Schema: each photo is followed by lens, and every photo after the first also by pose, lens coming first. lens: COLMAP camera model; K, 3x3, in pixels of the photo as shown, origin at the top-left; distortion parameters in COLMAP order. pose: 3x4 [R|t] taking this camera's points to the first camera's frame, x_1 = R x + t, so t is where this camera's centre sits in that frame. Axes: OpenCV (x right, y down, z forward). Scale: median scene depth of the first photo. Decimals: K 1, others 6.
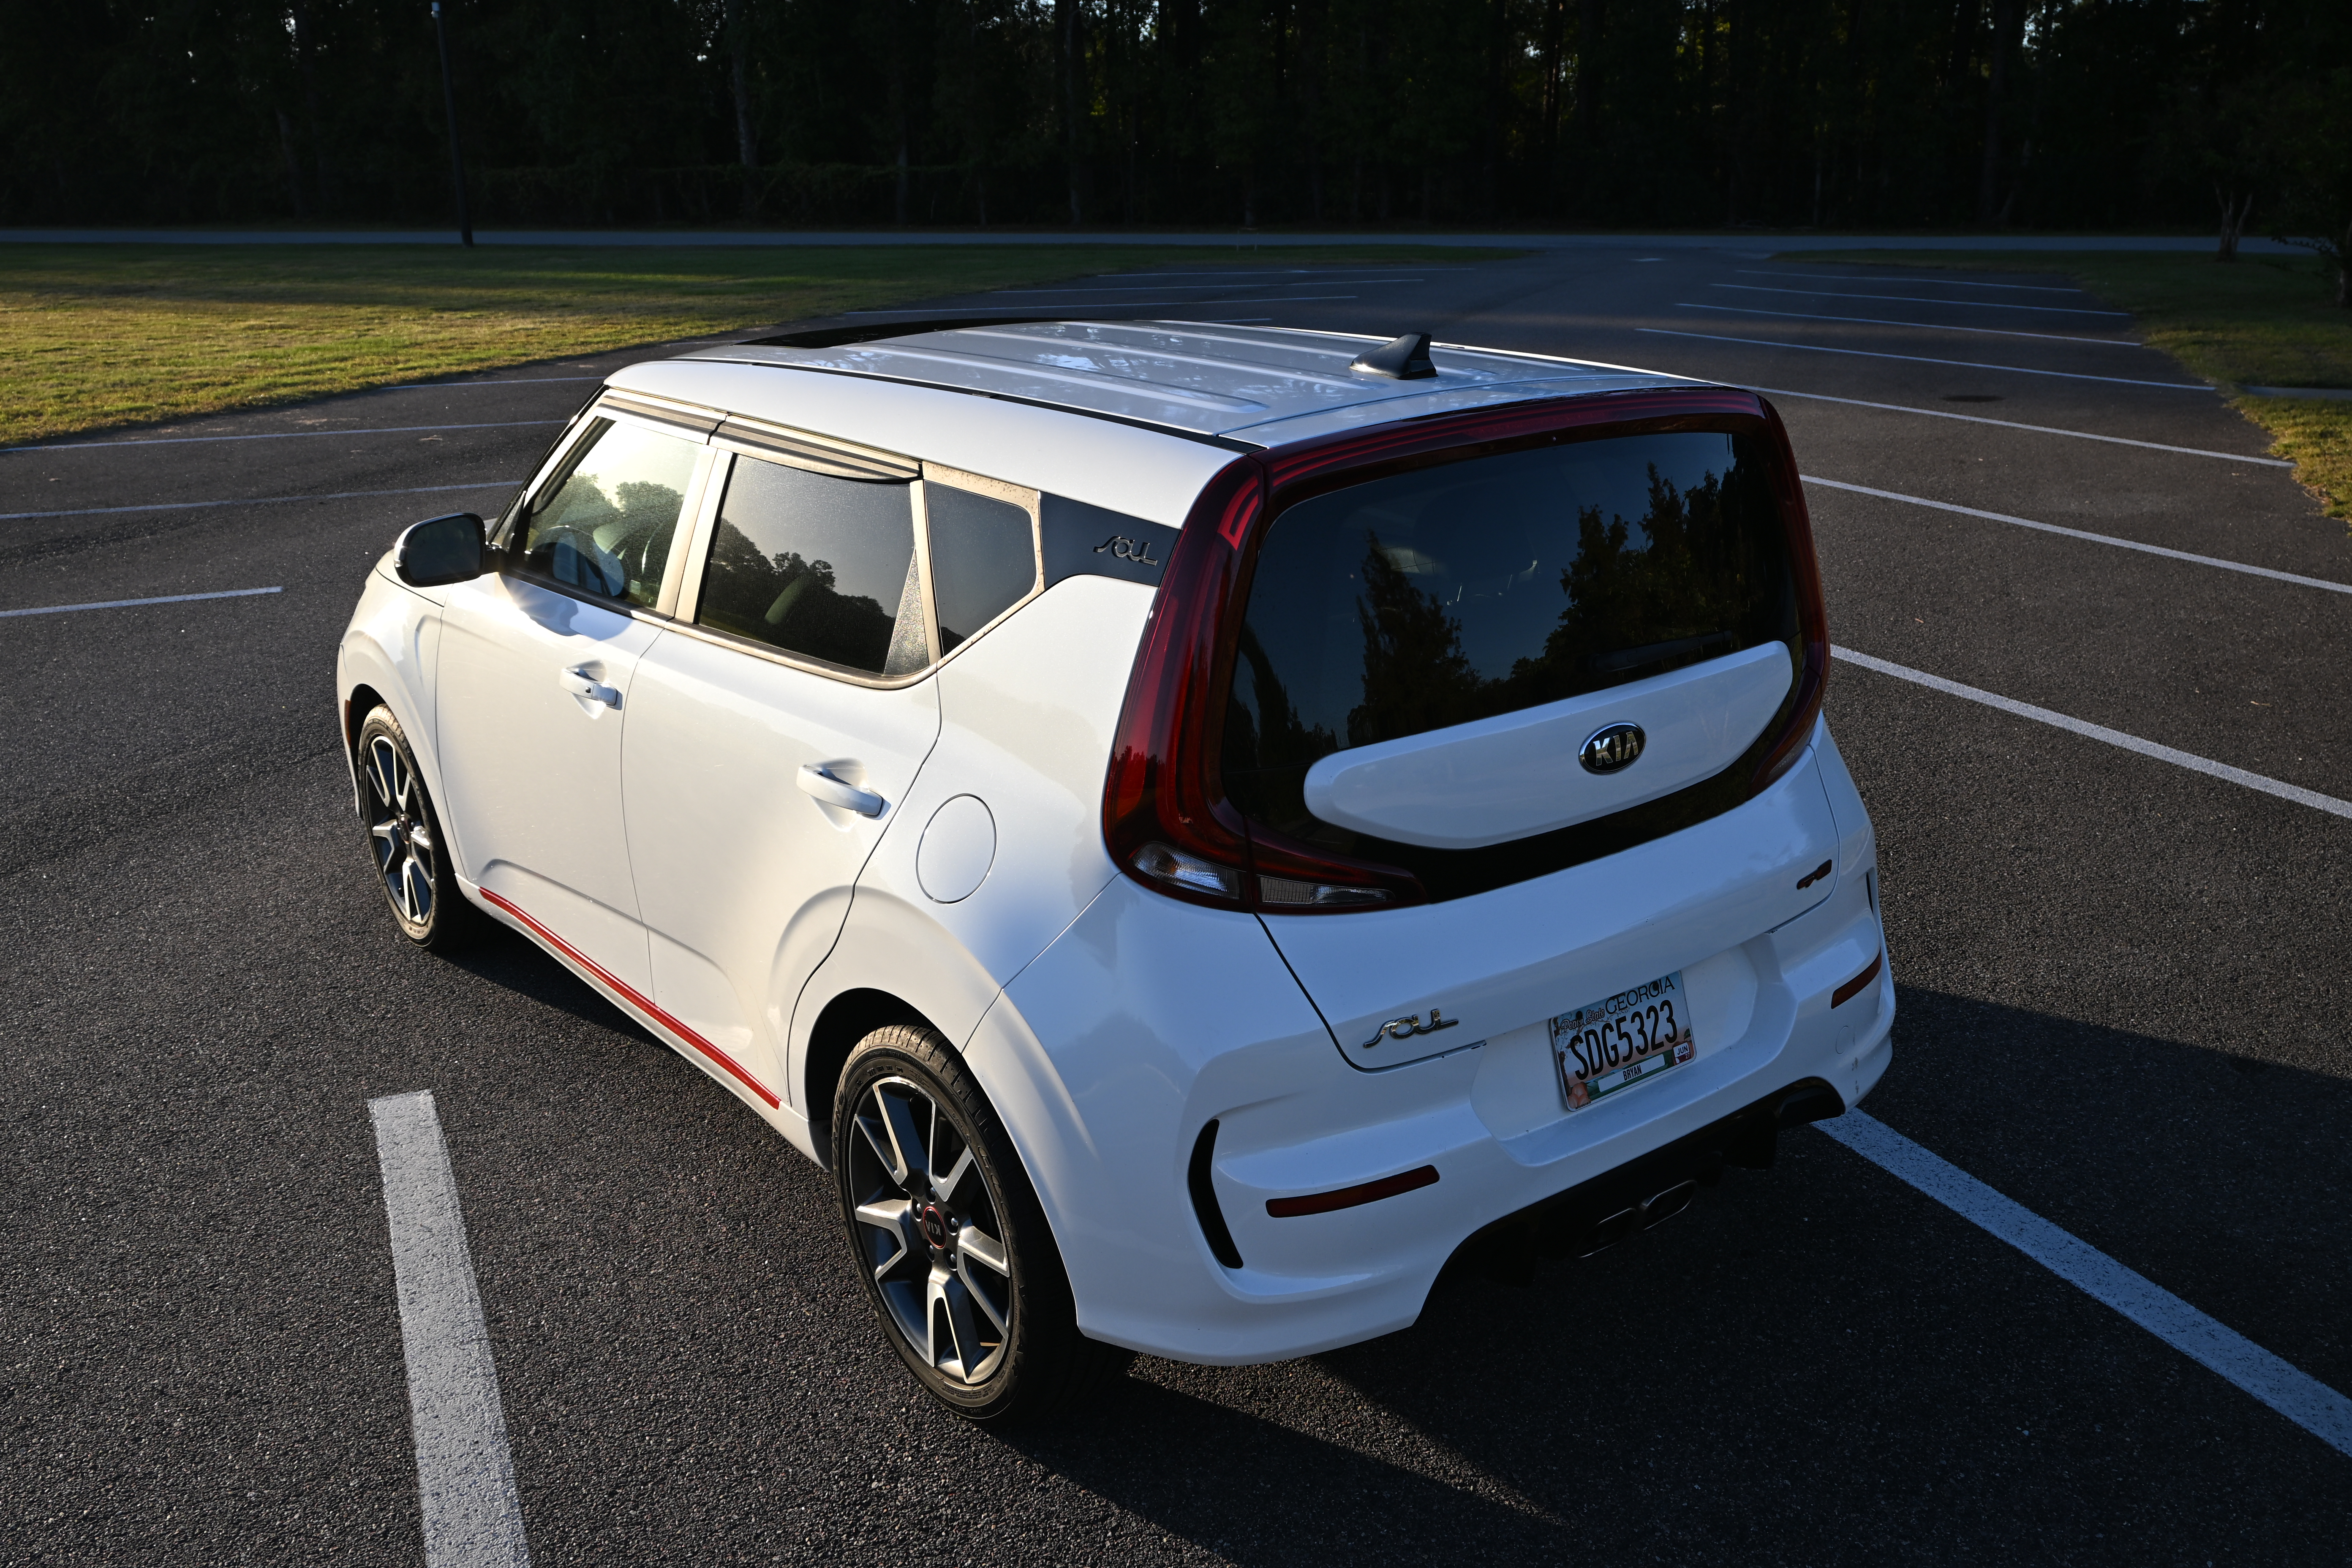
lens RADIAL K [[2038.8, 0, 1176.0], [0, 2038.8, 784.0], [0, 0, 1]] dist [0.005326, 0.000463]
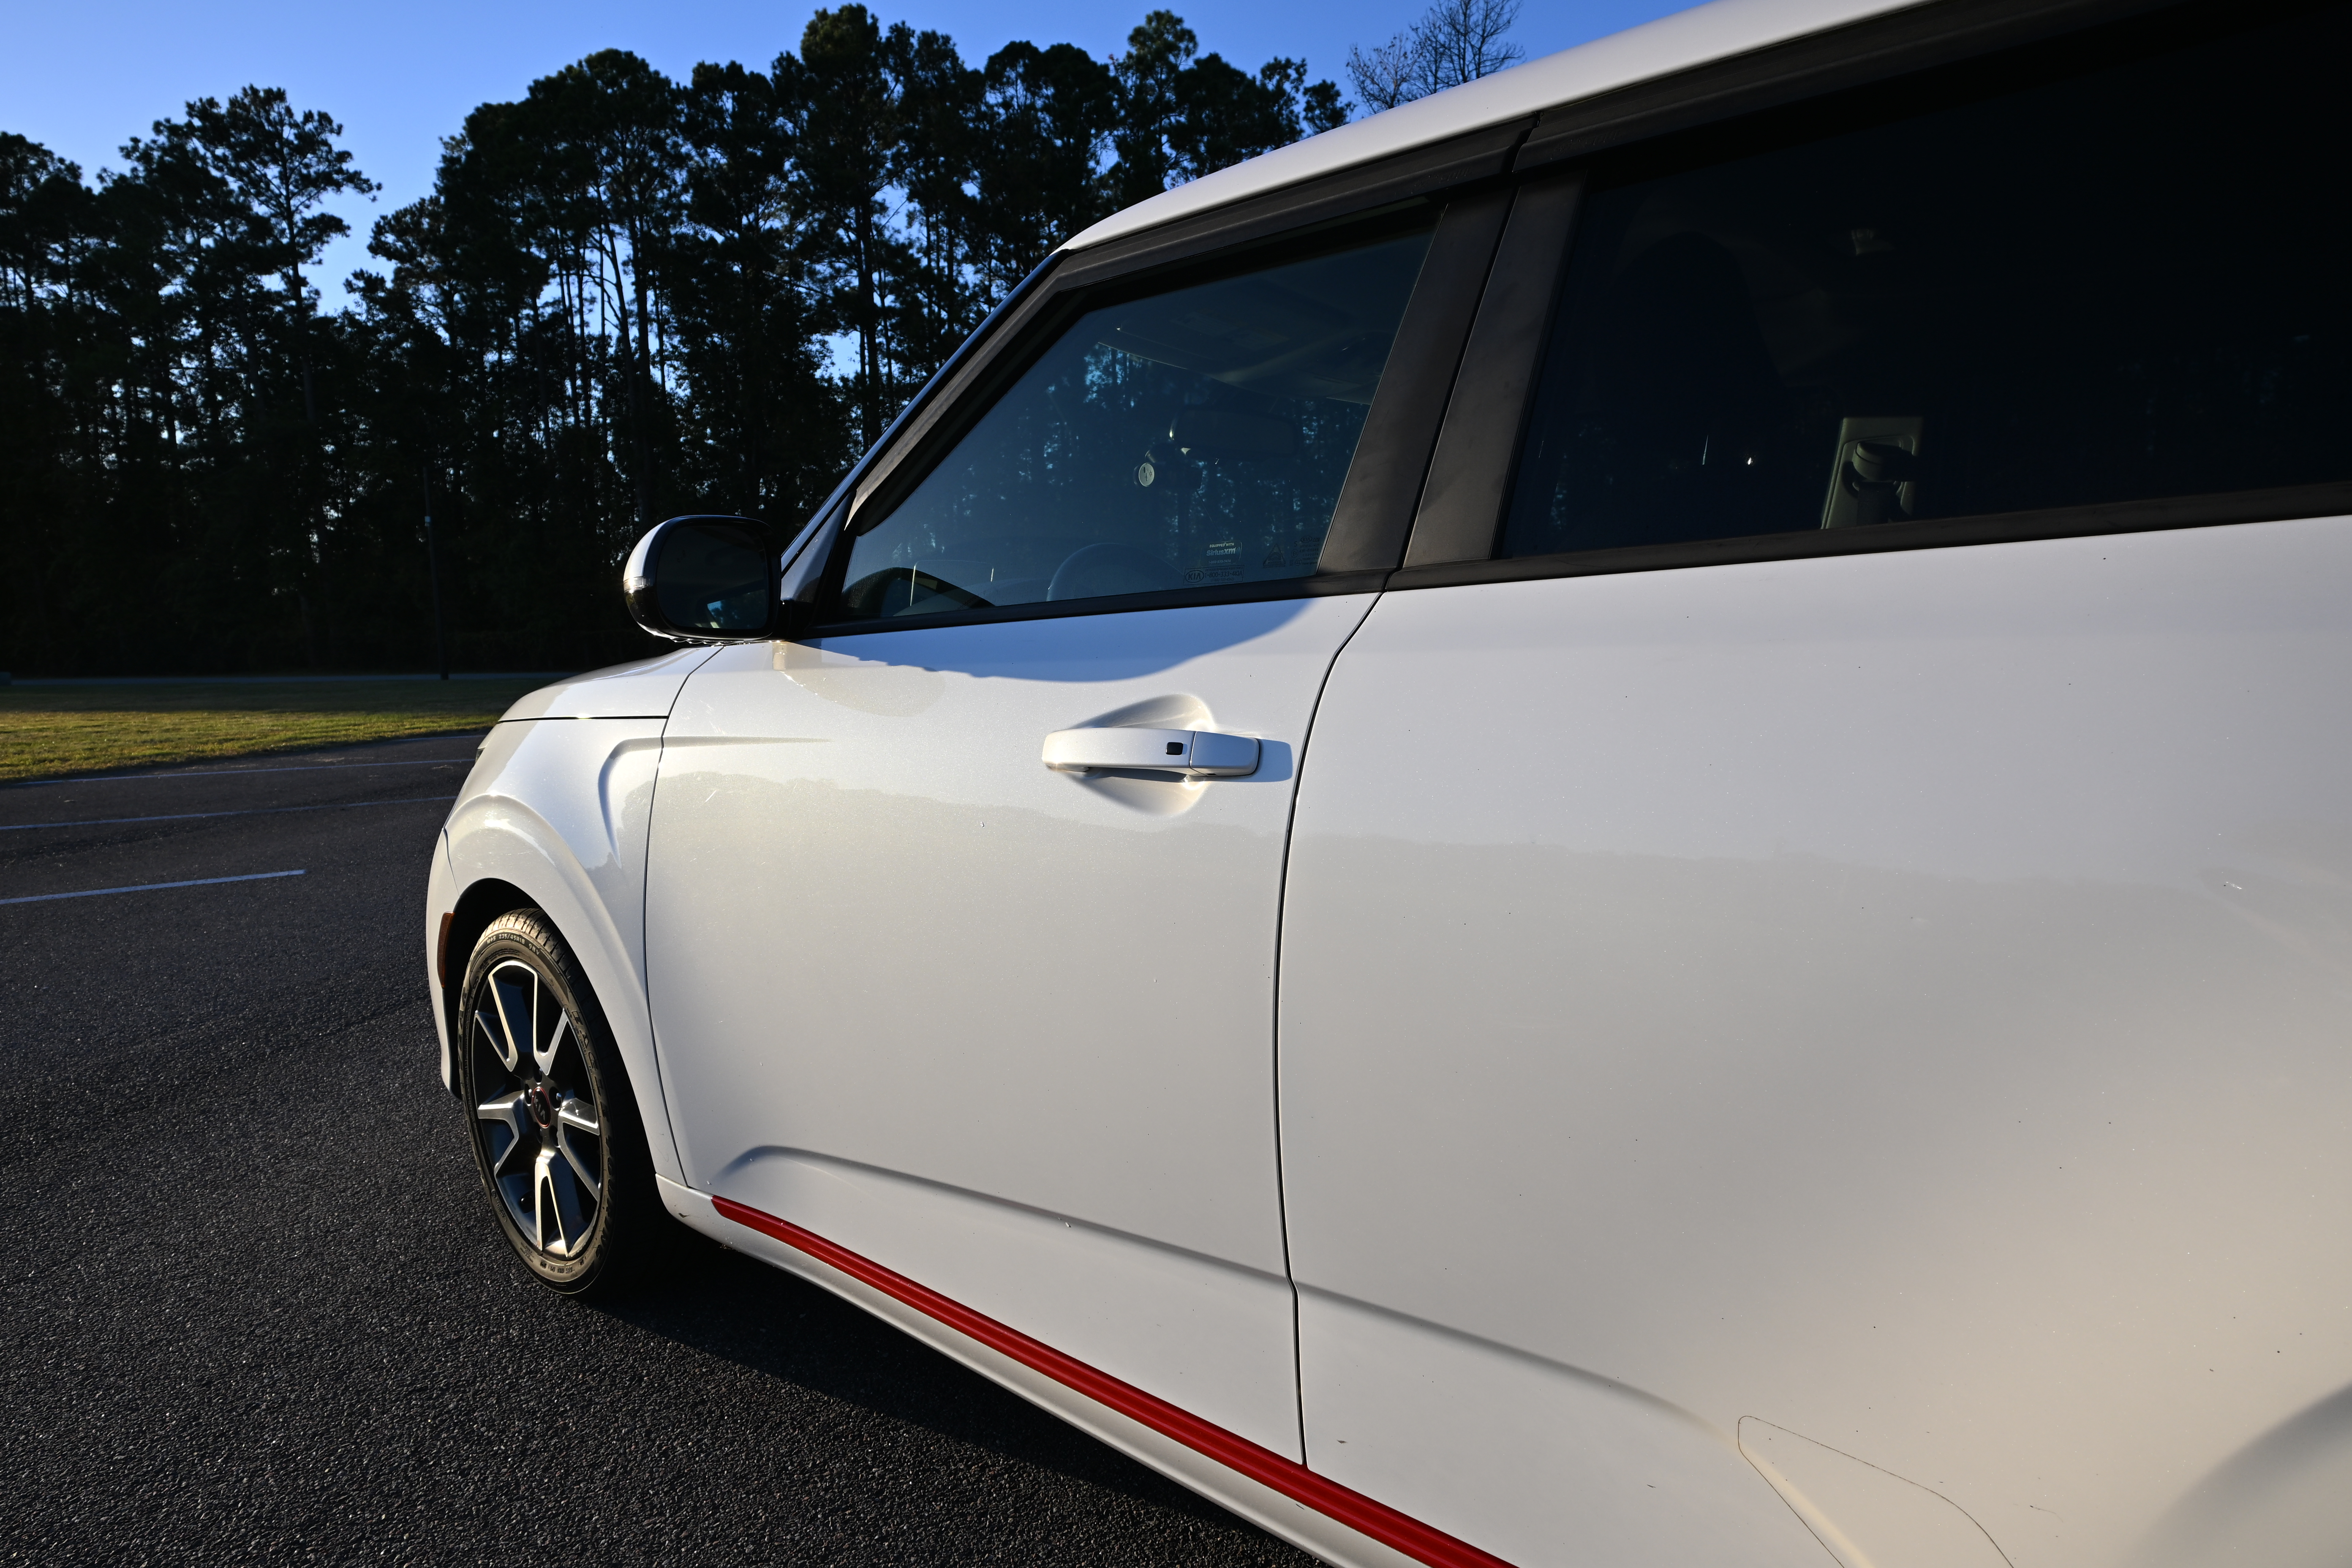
lens RADIAL K [[1306.3, 0, 1176.0], [0, 1306.3, 784.0], [0, 0, 1]] dist [0.001642, 0.000506]
pose [[0.981508, -0.026769, 0.189540, -0.231729], [0.061934, 0.981323, -0.182125, 0.009214], [-0.181124, 0.190496, 0.964834, 0.492467]]
